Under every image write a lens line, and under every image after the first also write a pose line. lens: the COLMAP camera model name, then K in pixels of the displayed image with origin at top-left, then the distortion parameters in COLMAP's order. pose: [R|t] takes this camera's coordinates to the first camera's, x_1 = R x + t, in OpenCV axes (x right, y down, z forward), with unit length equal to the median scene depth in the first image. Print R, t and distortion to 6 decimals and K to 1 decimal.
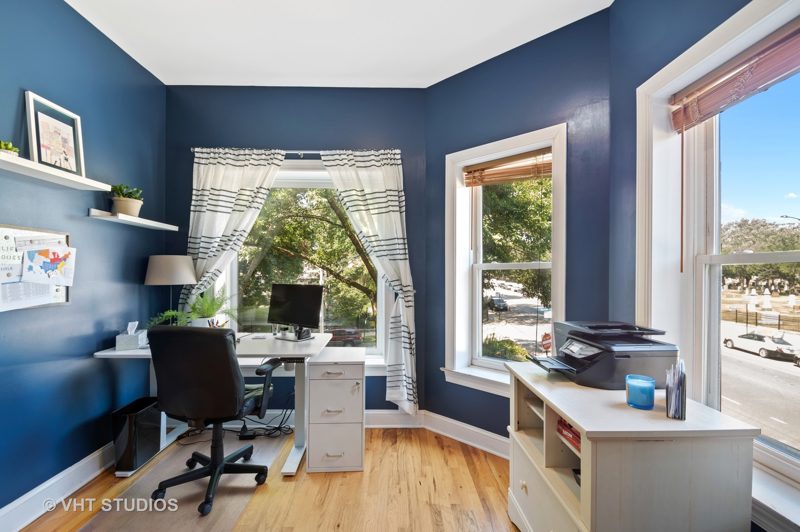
lens RADIAL K [[355.6, 0, 393.2], [0, 355.6, 270.2], [0, 0, 1]] dist [-0.002296, -0.000887]
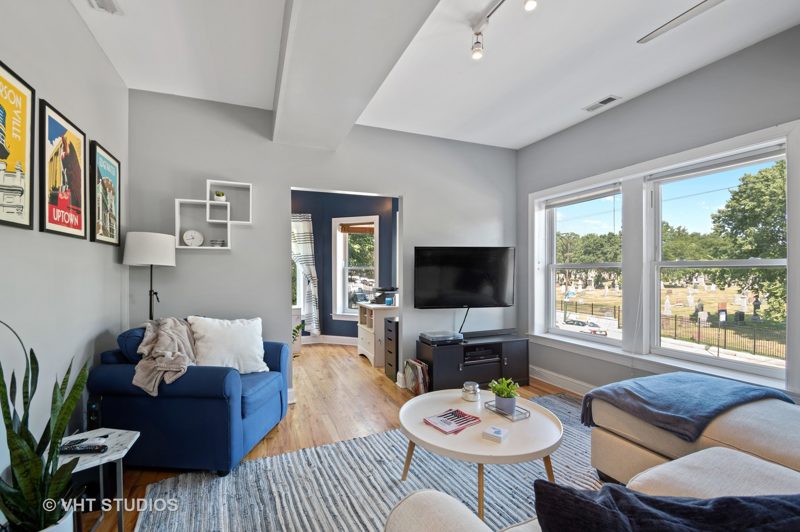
lens RADIAL K [[355.6, 0, 394.0], [0, 355.6, 269.4], [0, 0, 1]] dist [-0.002296, -0.000887]
pose [[0.931593, -0.006068, 0.363452, -0.299257], [0.006676, 0.999978, -0.000415, 0.001355], [-0.363441, 0.002813, 0.931613, -1.205214]]
